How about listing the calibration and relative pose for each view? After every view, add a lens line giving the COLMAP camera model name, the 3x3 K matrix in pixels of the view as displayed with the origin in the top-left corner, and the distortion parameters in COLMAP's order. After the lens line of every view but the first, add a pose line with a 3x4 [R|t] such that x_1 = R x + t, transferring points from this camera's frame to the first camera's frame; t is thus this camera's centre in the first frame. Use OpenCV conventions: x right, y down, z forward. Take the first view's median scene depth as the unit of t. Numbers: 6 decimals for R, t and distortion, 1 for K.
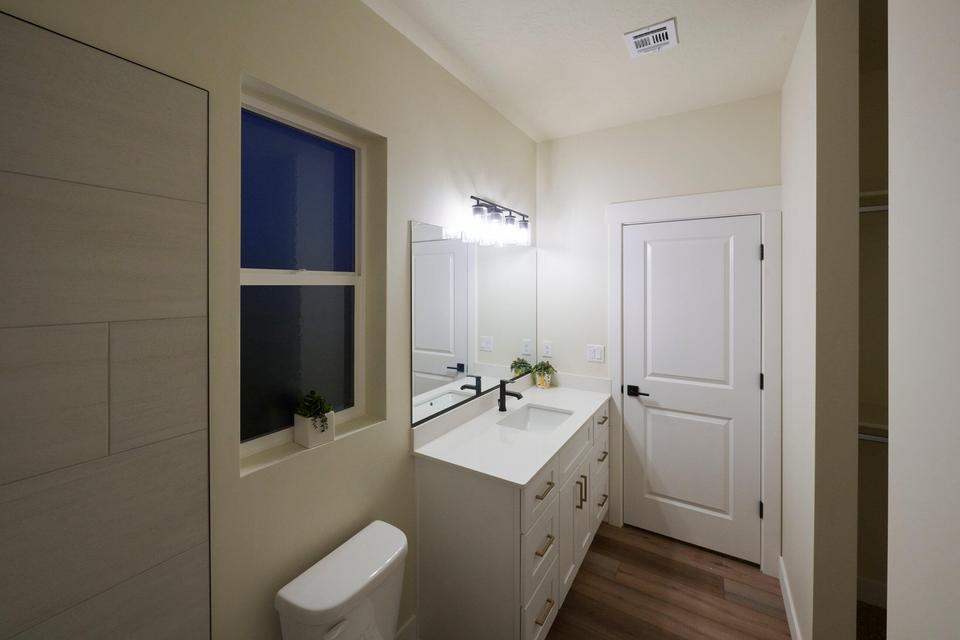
lens RADIAL K [[378.7, 0, 482.0], [0, 378.7, 290.9], [0, 0, 1]] dist [0.002473, -0.000702]
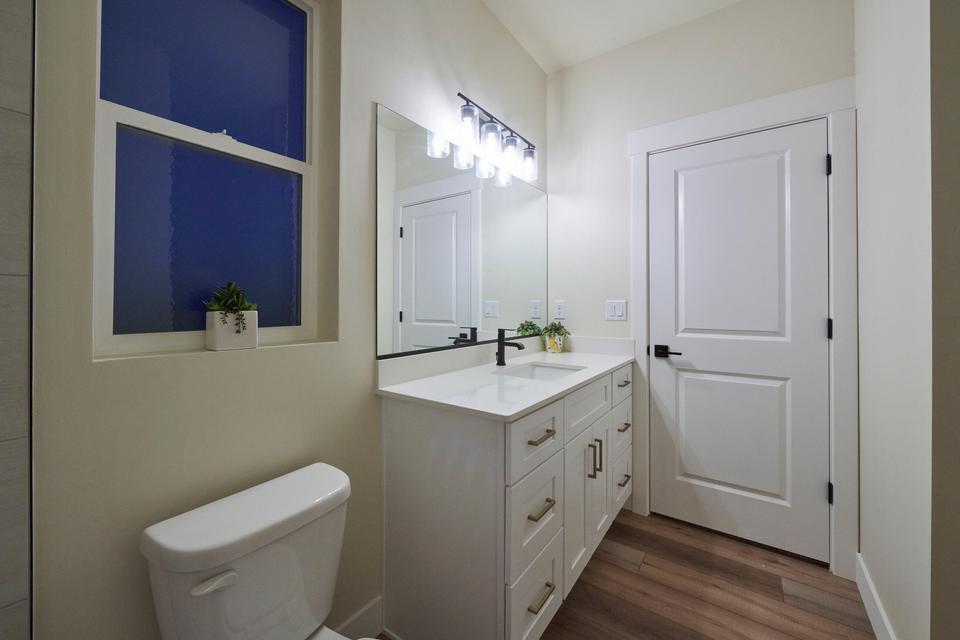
lens RADIAL K [[378.7, 0, 481.9], [0, 378.7, 301.9], [0, 0, 1]] dist [0.002473, -0.000702]
pose [[0.997800, 0.001012, -0.066283, 0.070395], [-0.001698, 0.999946, -0.010281, 0.192018], [0.066269, 0.010371, 0.997748, 0.167131]]
